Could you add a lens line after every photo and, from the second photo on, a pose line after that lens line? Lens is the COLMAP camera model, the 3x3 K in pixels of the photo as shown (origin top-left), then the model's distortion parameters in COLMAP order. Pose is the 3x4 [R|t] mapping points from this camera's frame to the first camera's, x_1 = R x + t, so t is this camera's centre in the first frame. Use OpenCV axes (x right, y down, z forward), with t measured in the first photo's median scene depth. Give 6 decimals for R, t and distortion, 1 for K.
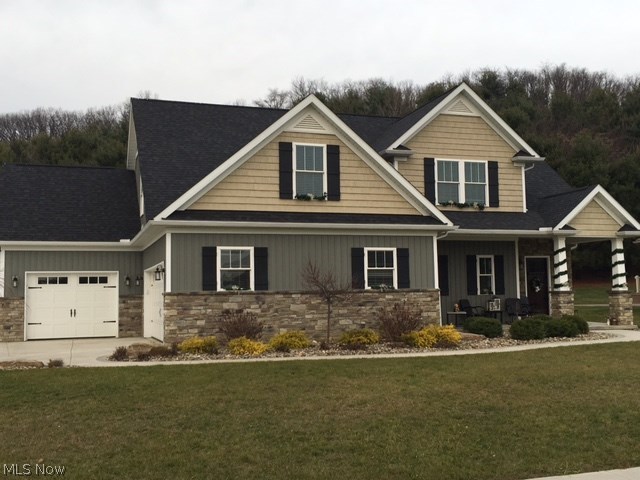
lens RADIAL K [[724.8, 0, 320.2], [0, 724.8, 240.7], [0, 0, 1]] dist [0.053202, 0.000000]
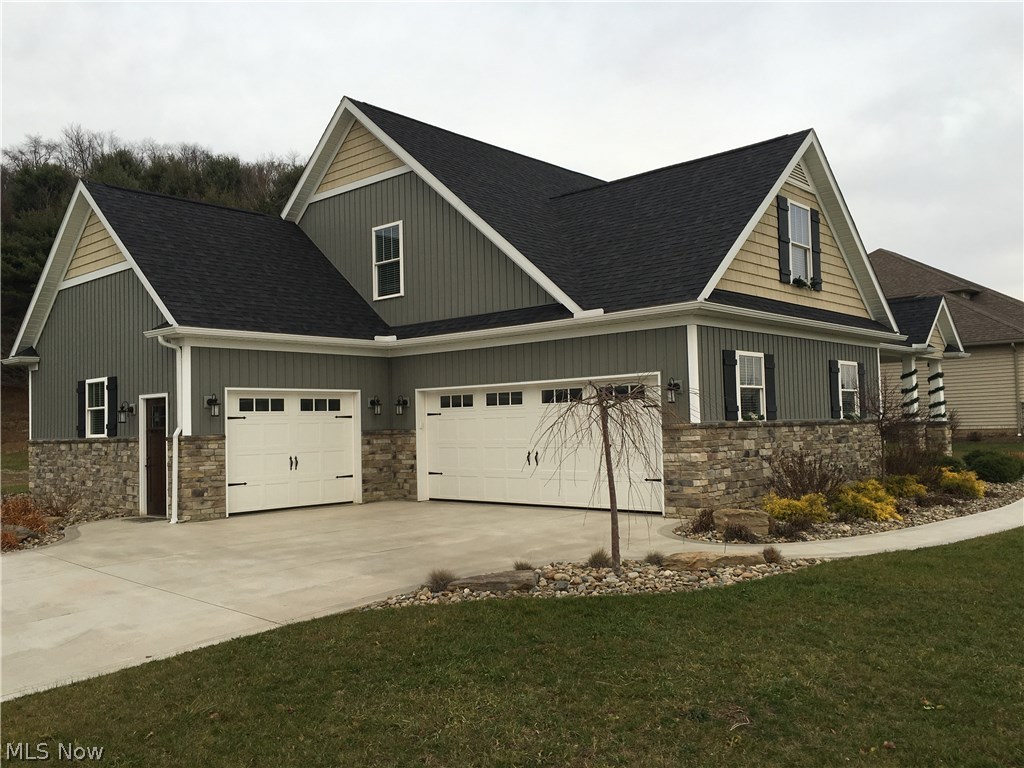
lens RADIAL K [[867.3, 0, 511.1], [0, 867.3, 383.4], [0, 0, 1]] dist [0.052443, -0.050955]
pose [[0.872284, 0.019622, 0.488606, -0.525868], [-0.028770, 0.999523, 0.011222, 0.026081], [-0.488152, -0.023846, 0.872433, 0.340895]]
